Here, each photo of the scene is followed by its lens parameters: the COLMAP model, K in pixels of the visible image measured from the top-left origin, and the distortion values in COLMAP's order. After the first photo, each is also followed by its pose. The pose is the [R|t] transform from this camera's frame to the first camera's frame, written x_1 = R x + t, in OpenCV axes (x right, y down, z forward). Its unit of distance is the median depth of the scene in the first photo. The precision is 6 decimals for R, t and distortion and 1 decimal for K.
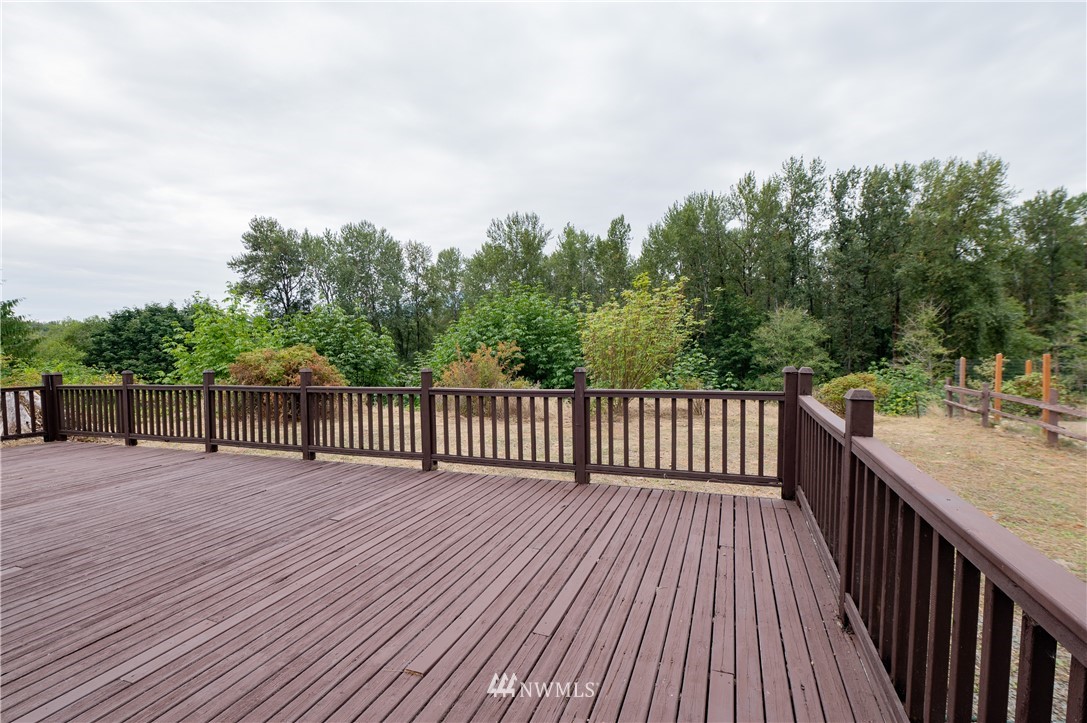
lens RADIAL K [[481.9, 0, 553.7], [0, 481.9, 369.3], [0, 0, 1]] dist [-0.003250, -0.001822]
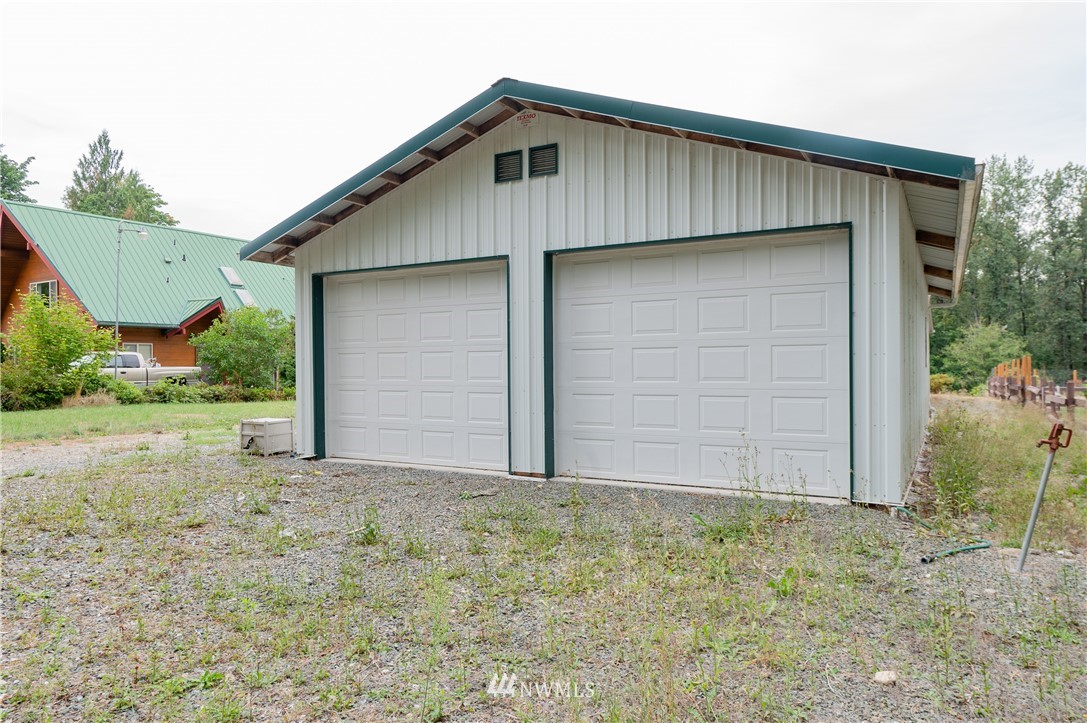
lens RADIAL K [[707.6, 0, 555.6], [0, 707.6, 365.6], [0, 0, 1]] dist [-0.014682, -0.002379]
pose [[0.987040, 0.014613, -0.159809, -0.111432], [-0.021443, 0.998925, -0.041094, 0.027086], [0.159037, 0.043988, 0.986292, -0.464200]]
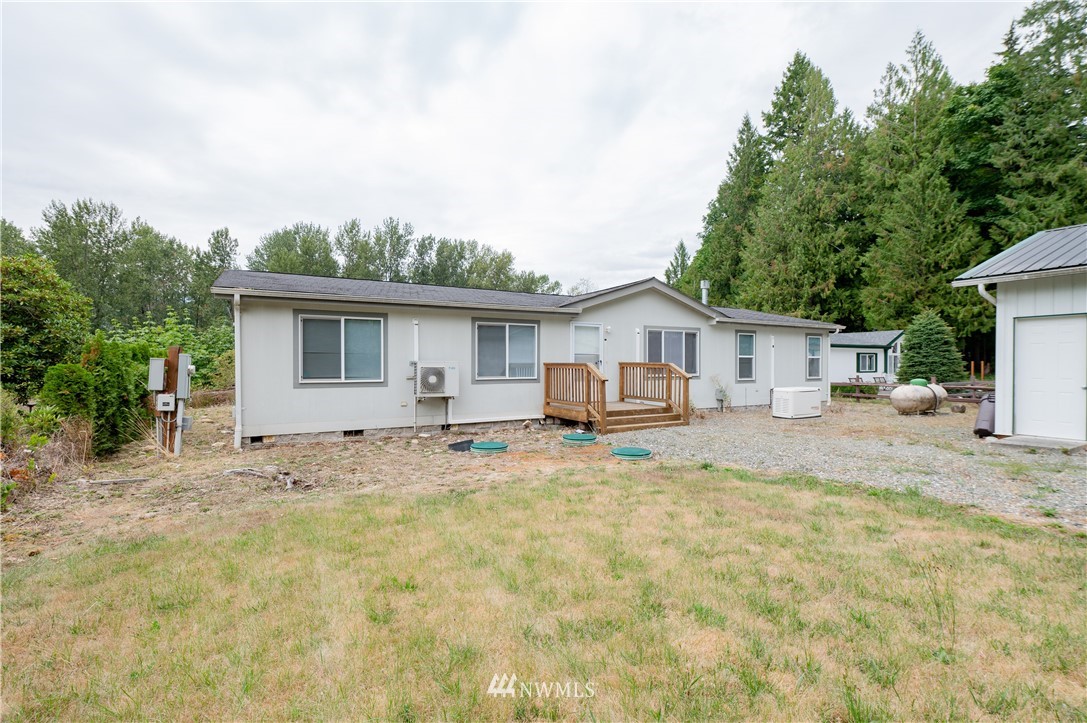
lens RADIAL K [[511.4, 0, 552.5], [0, 511.4, 366.3], [0, 0, 1]] dist [-0.005893, -0.000095]
pose [[0.638778, 0.015896, 0.769227, -0.295746], [0.023449, 0.998920, -0.040115, 0.017720], [-0.769033, 0.043663, 0.637716, -0.190543]]
